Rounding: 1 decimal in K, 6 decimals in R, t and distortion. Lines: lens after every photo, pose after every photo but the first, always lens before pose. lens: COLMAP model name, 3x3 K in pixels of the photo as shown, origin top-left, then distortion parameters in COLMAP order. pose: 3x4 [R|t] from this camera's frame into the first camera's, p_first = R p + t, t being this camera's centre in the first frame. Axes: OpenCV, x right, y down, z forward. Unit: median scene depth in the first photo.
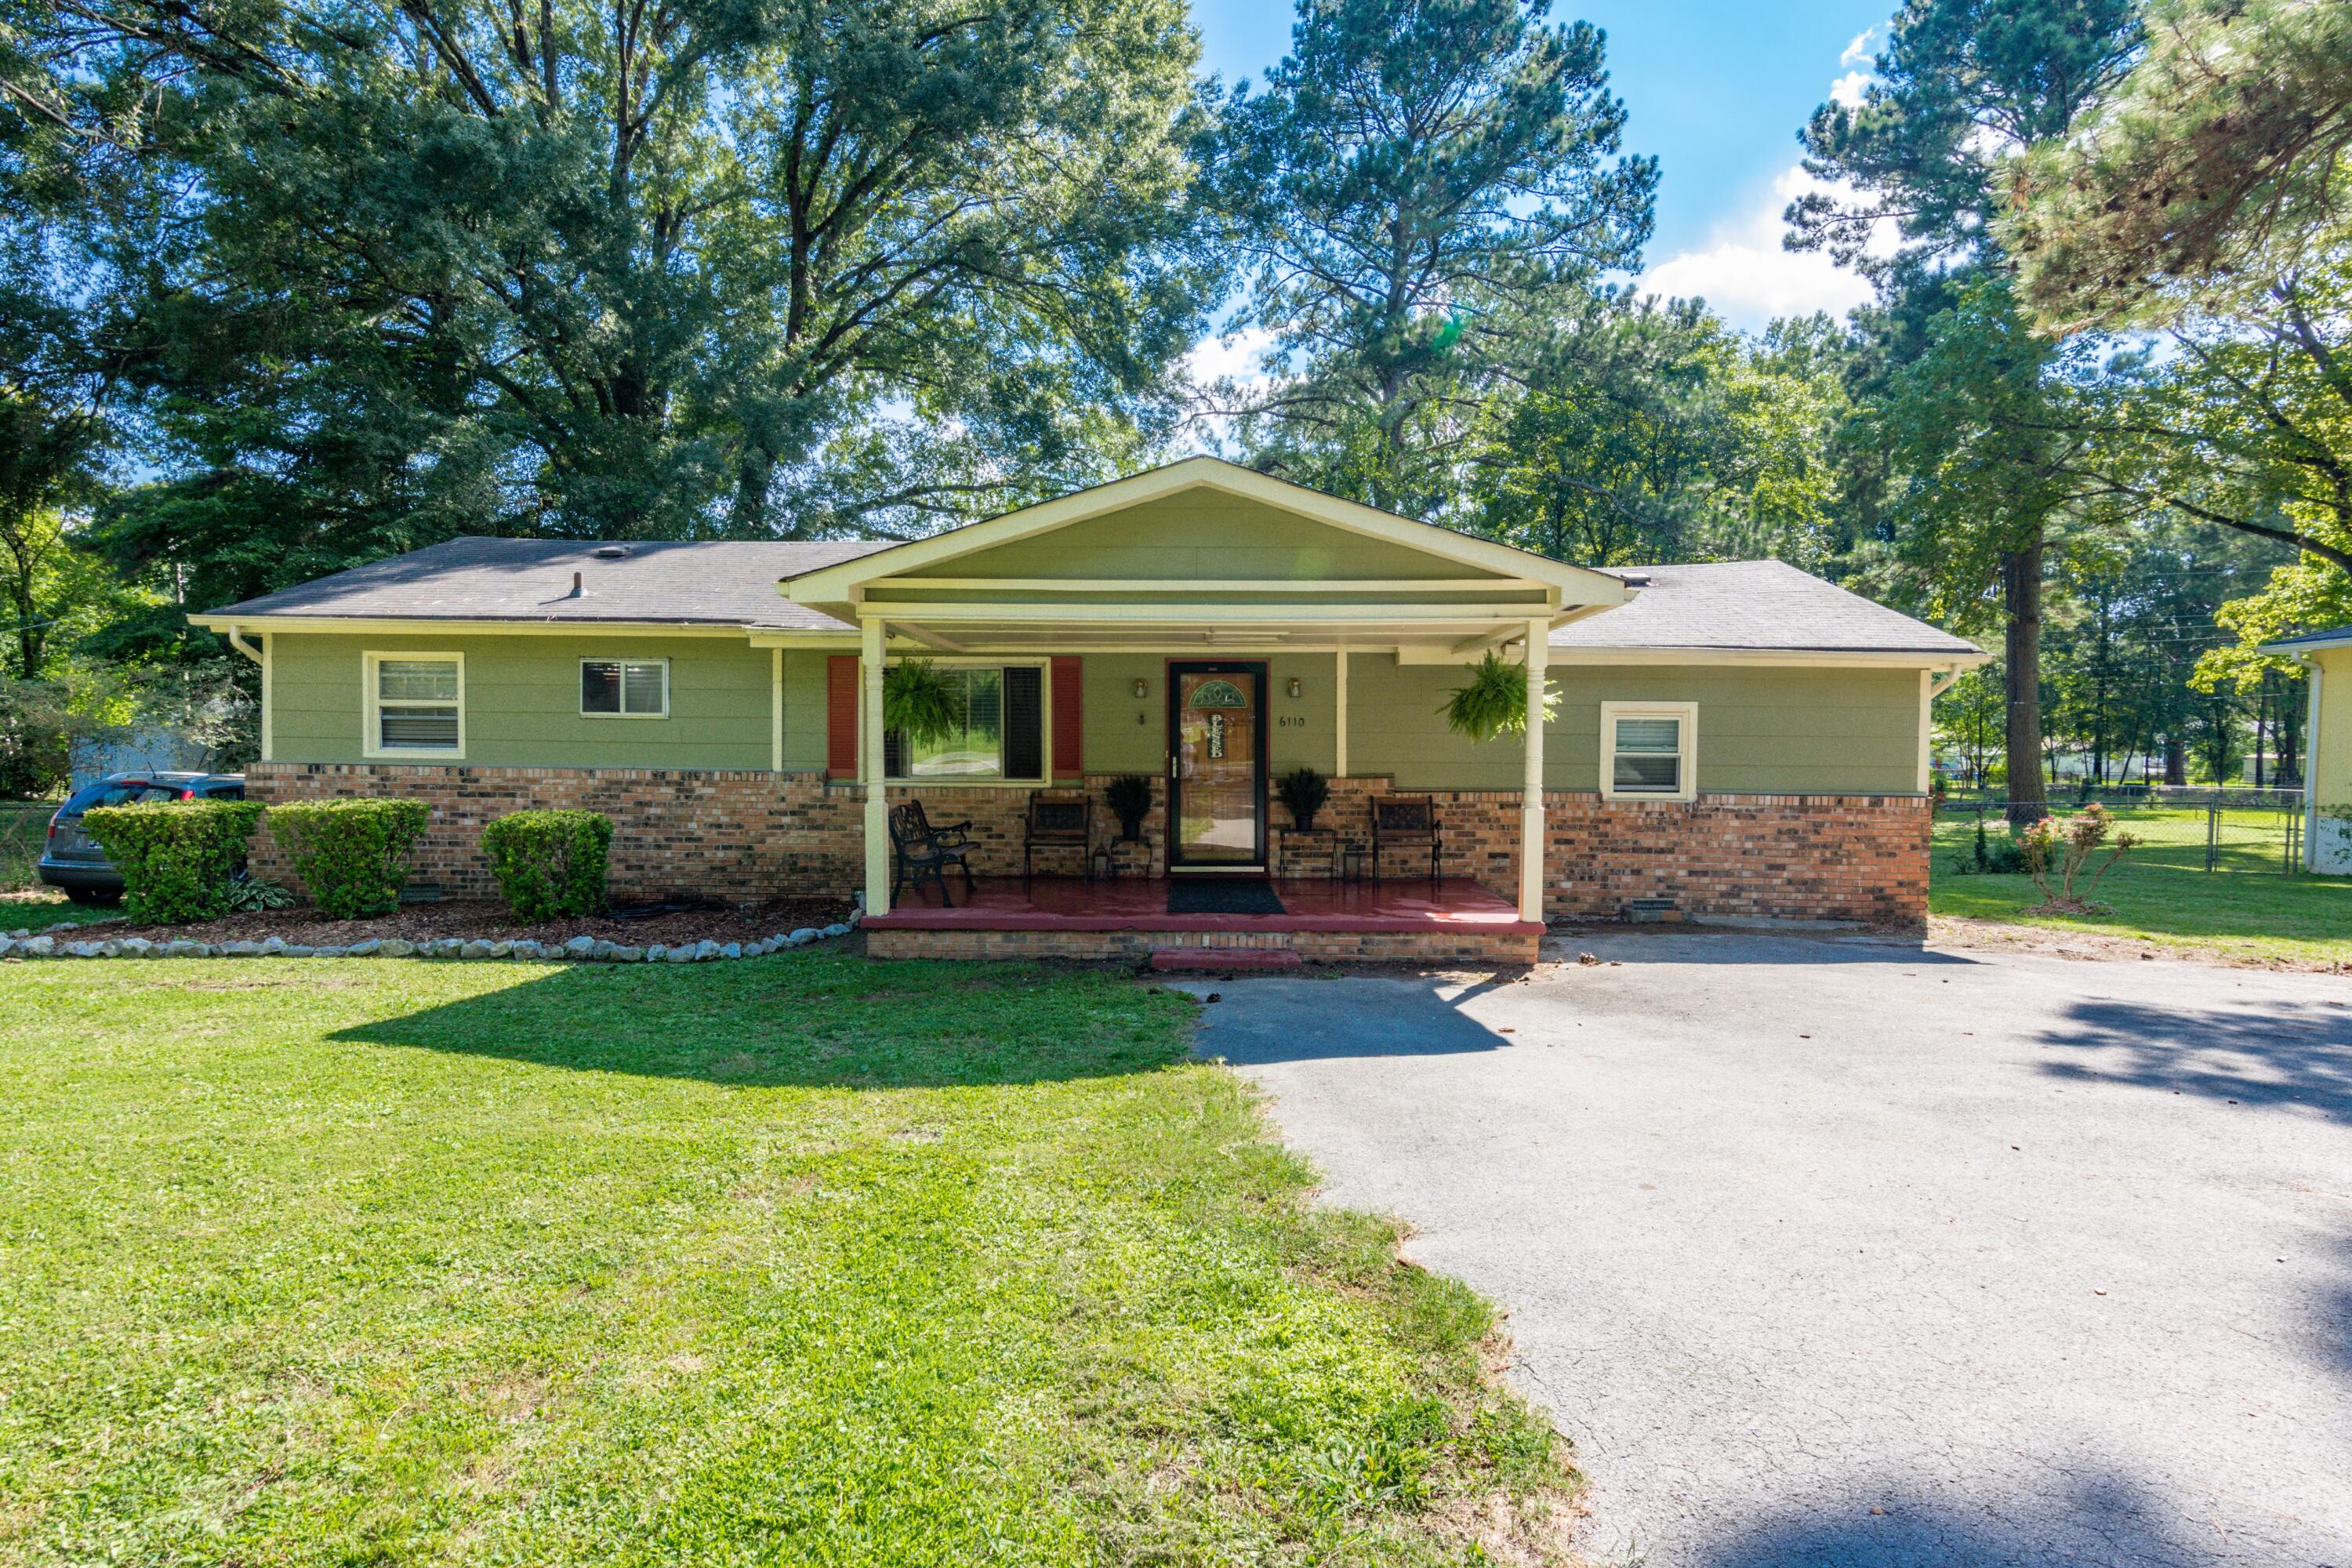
lens RADIAL K [[1104.8, 0, 1173.0], [0, 1104.8, 788.0], [0, 0, 1]] dist [-0.003905, -0.000587]
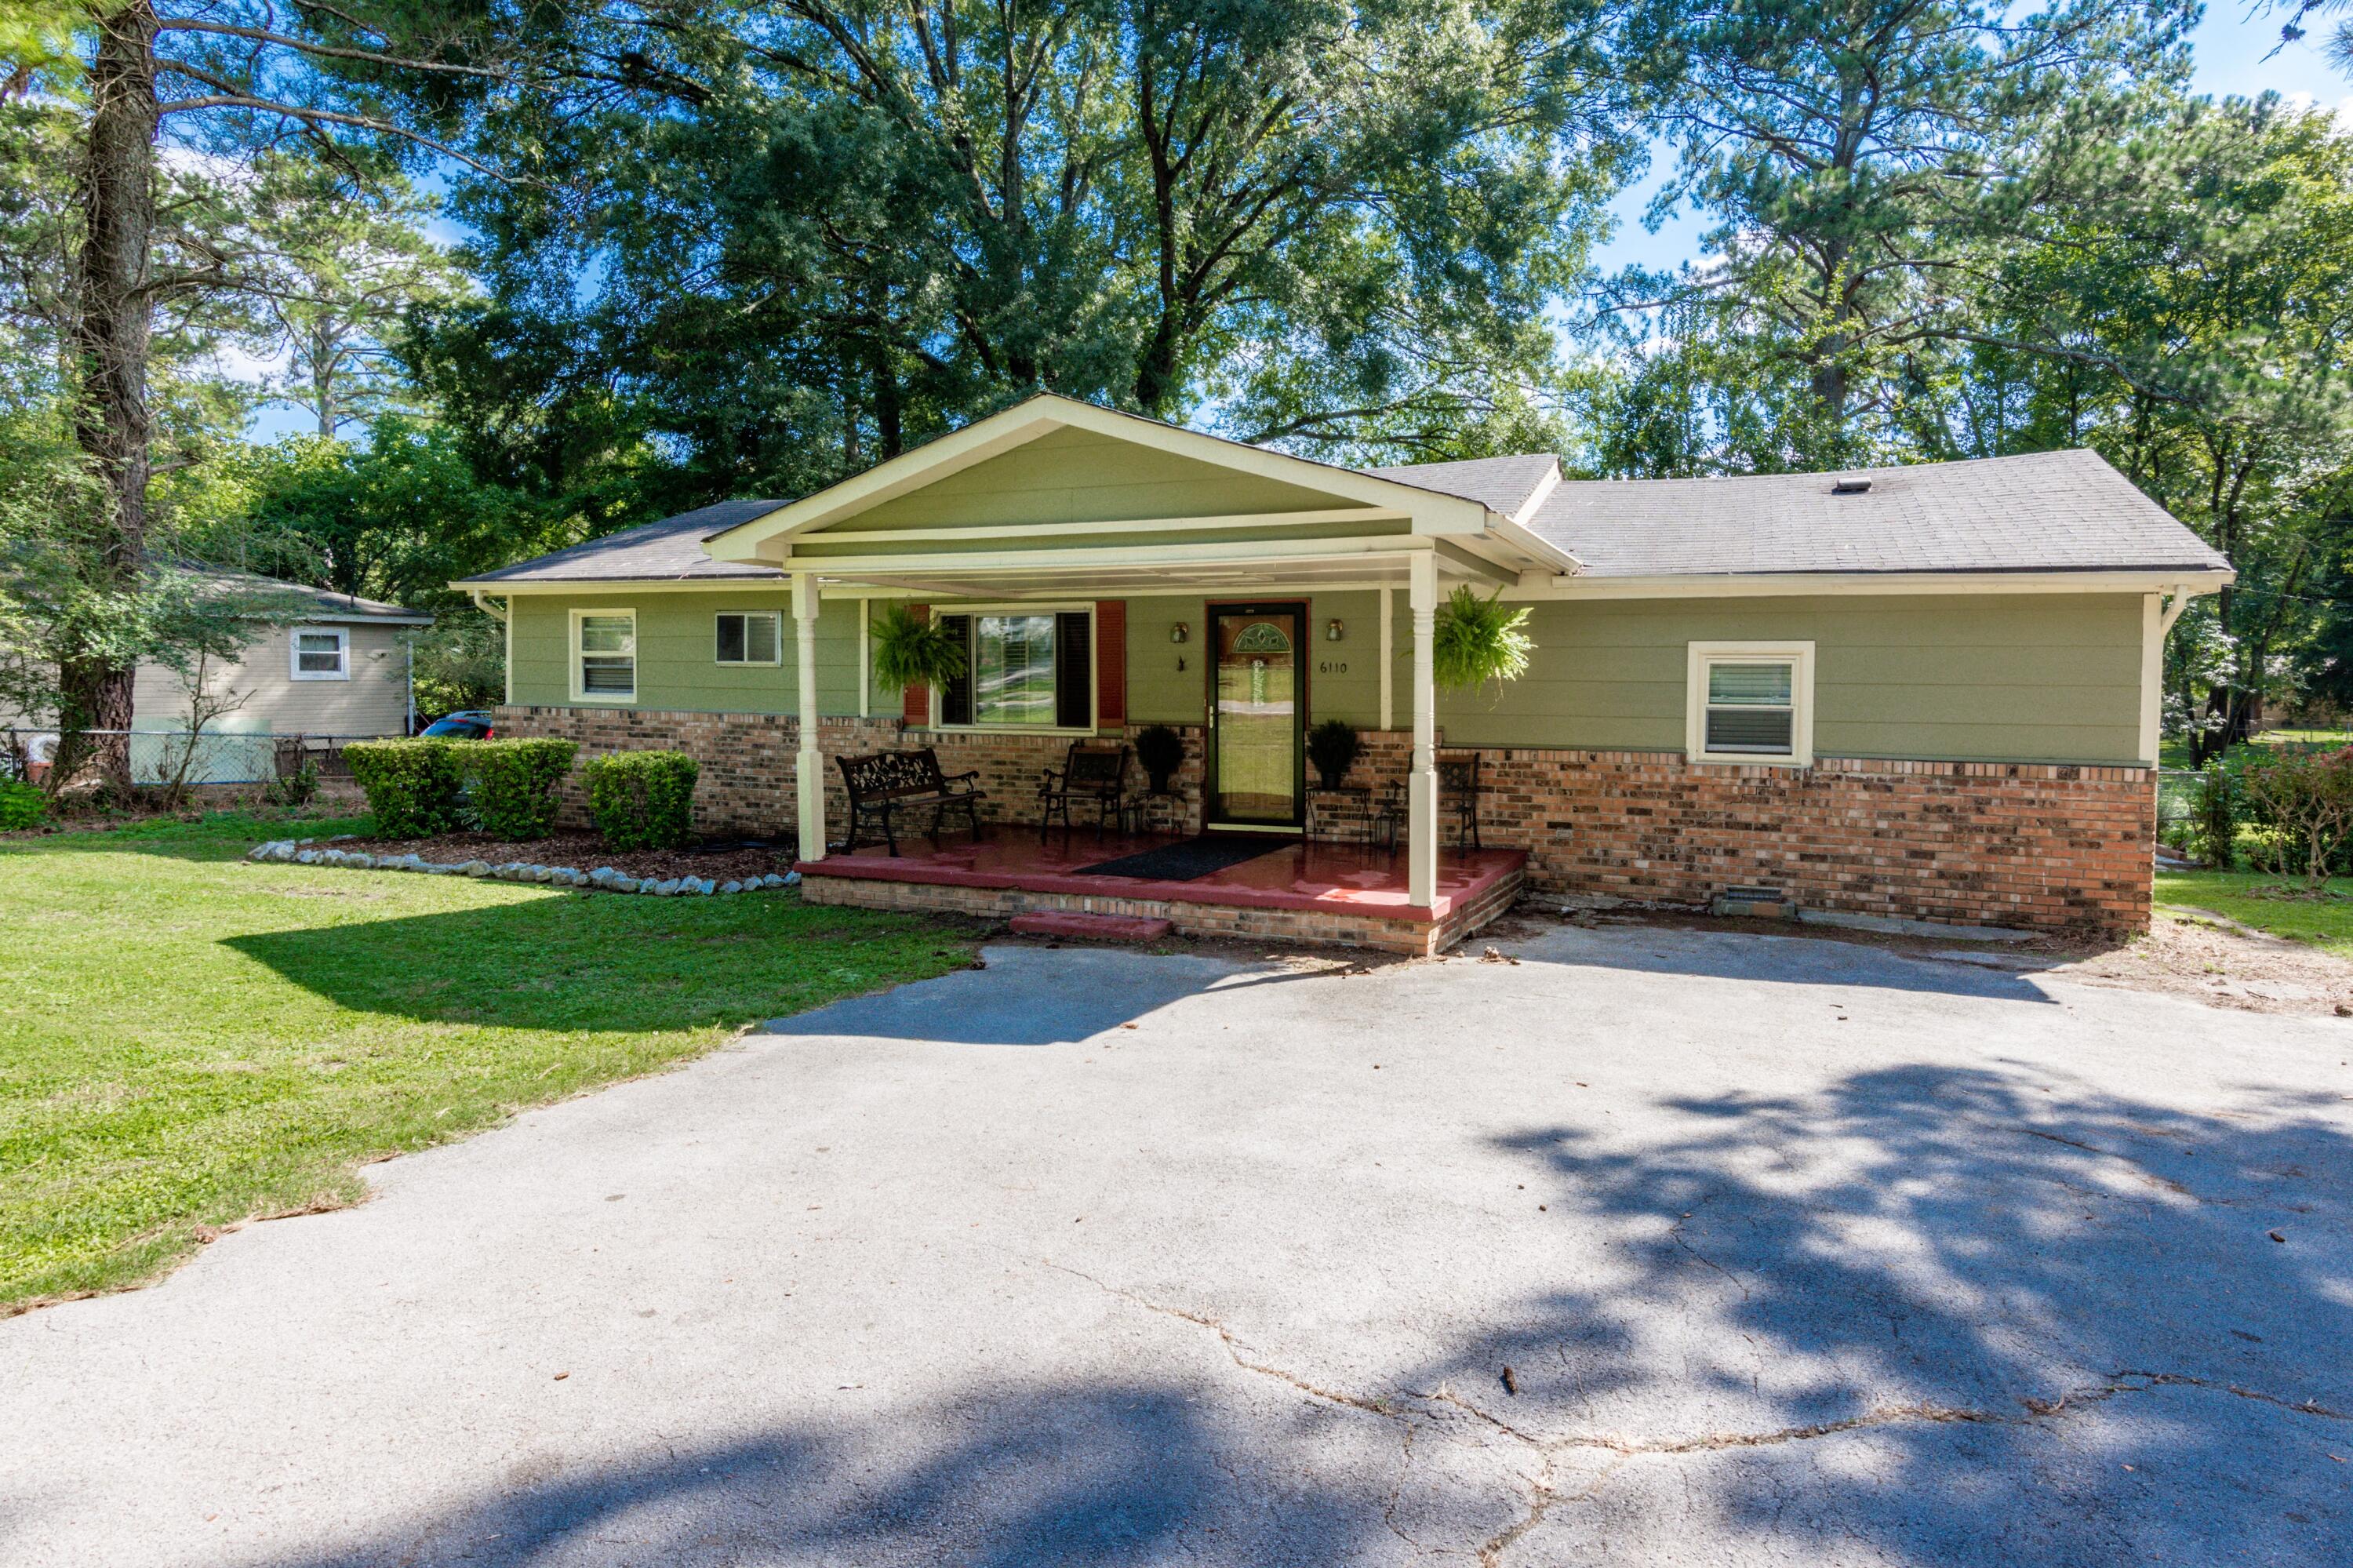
lens RADIAL K [[1176.6, 0, 1198.6], [0, 1176.6, 723.1], [0, 0, 1]] dist [-0.000386, 0.001567]
pose [[0.947311, 0.010812, -0.320132, 0.316599], [-0.012620, 0.999914, -0.003574, -0.010135], [0.320066, 0.007425, 0.947366, 0.057725]]
